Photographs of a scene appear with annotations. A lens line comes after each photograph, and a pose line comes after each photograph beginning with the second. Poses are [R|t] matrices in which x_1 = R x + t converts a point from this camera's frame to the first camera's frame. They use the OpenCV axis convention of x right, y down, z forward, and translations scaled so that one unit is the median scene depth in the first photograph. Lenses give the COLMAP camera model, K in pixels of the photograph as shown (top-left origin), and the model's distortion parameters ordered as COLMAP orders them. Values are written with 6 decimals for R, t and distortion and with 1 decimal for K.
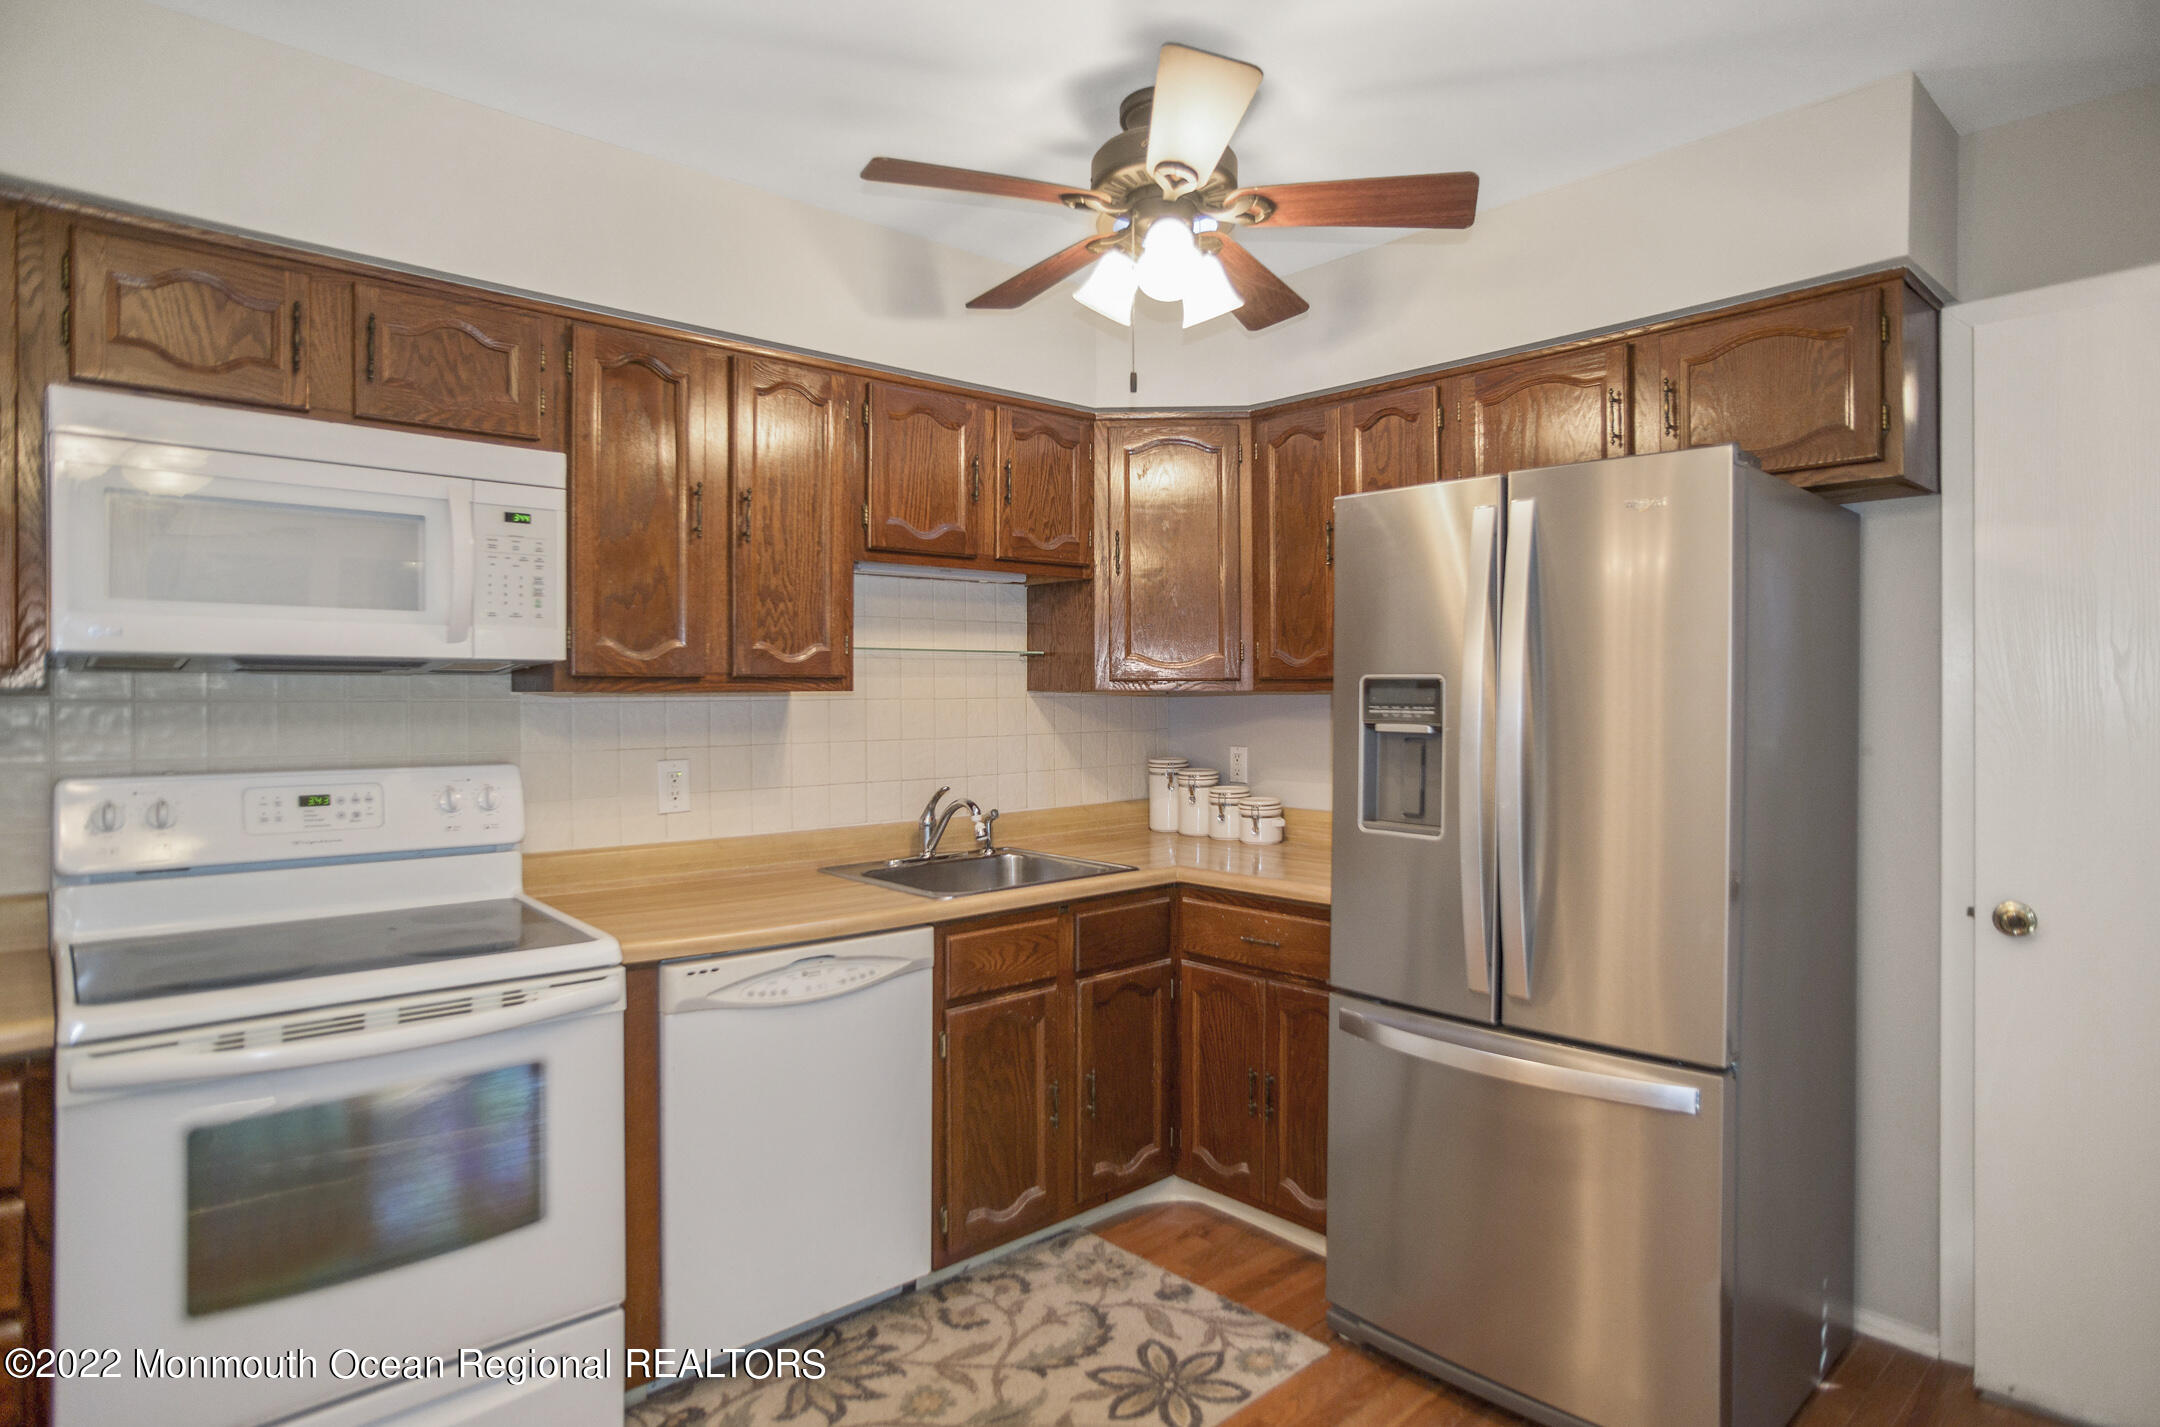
lens RADIAL K [[1199.9, 0, 1072.5], [0, 1199.9, 686.7], [0, 0, 1]] dist [-0.035308, 0.000214]
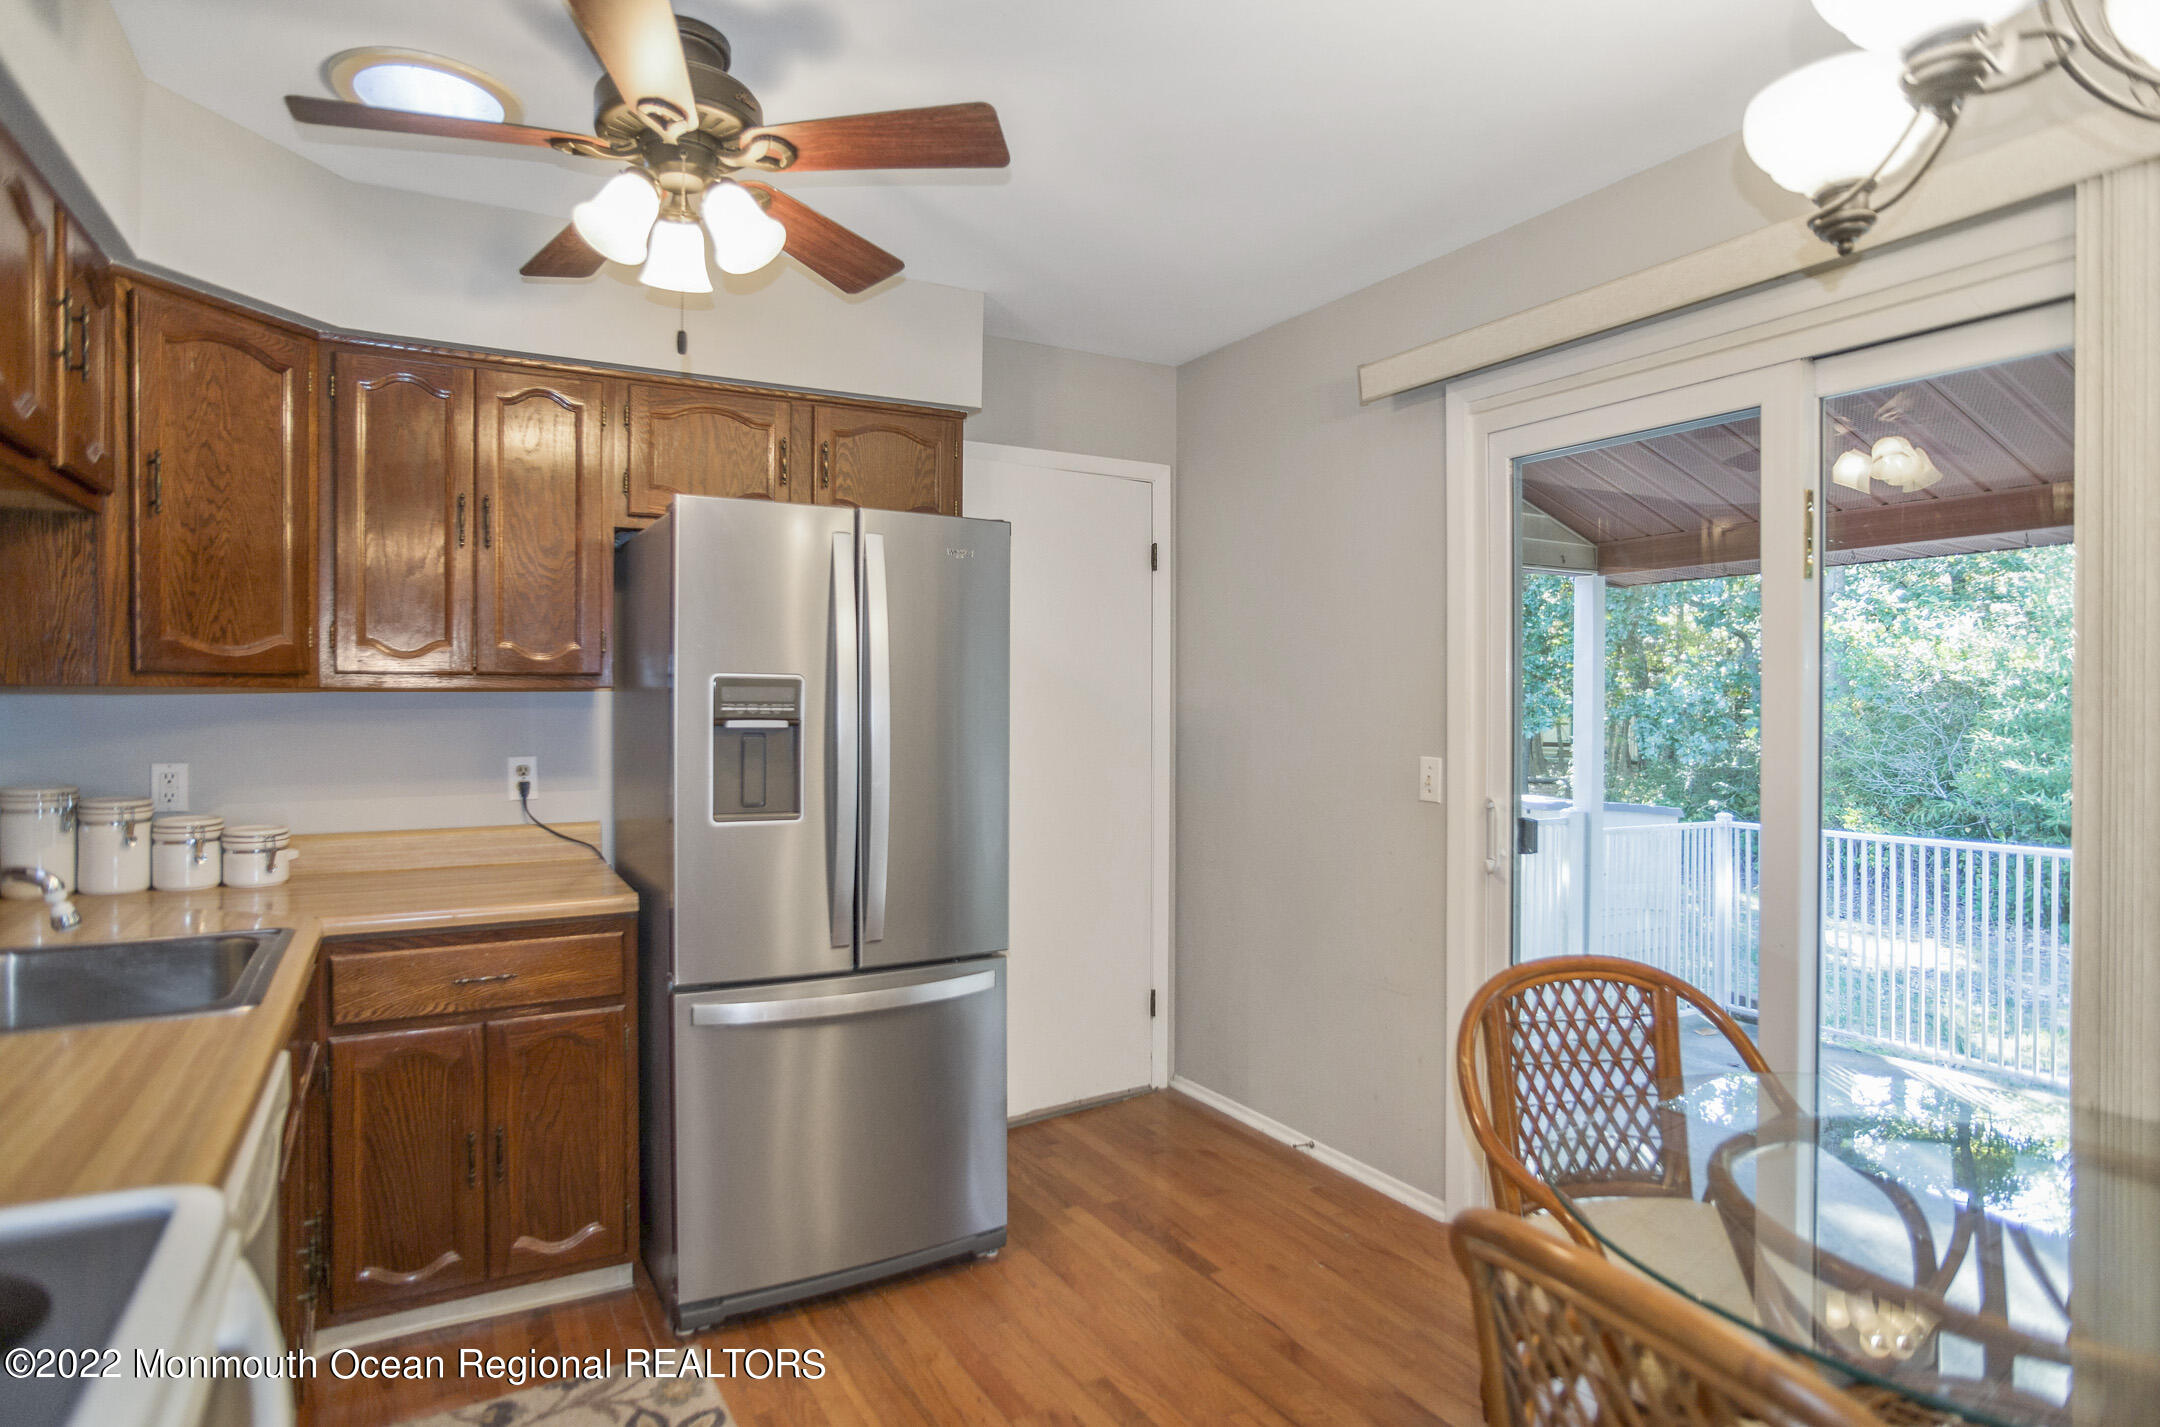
lens RADIAL K [[1205.4, 0, 1076.4], [0, 1205.4, 687.2], [0, 0, 1]] dist [0.036677, 0.000412]
pose [[0.236478, 0.001728, 0.971635, -0.713097], [-0.007075, 0.999975, -0.000057, -0.000586], [-0.971611, -0.006861, 0.236484, 0.447392]]
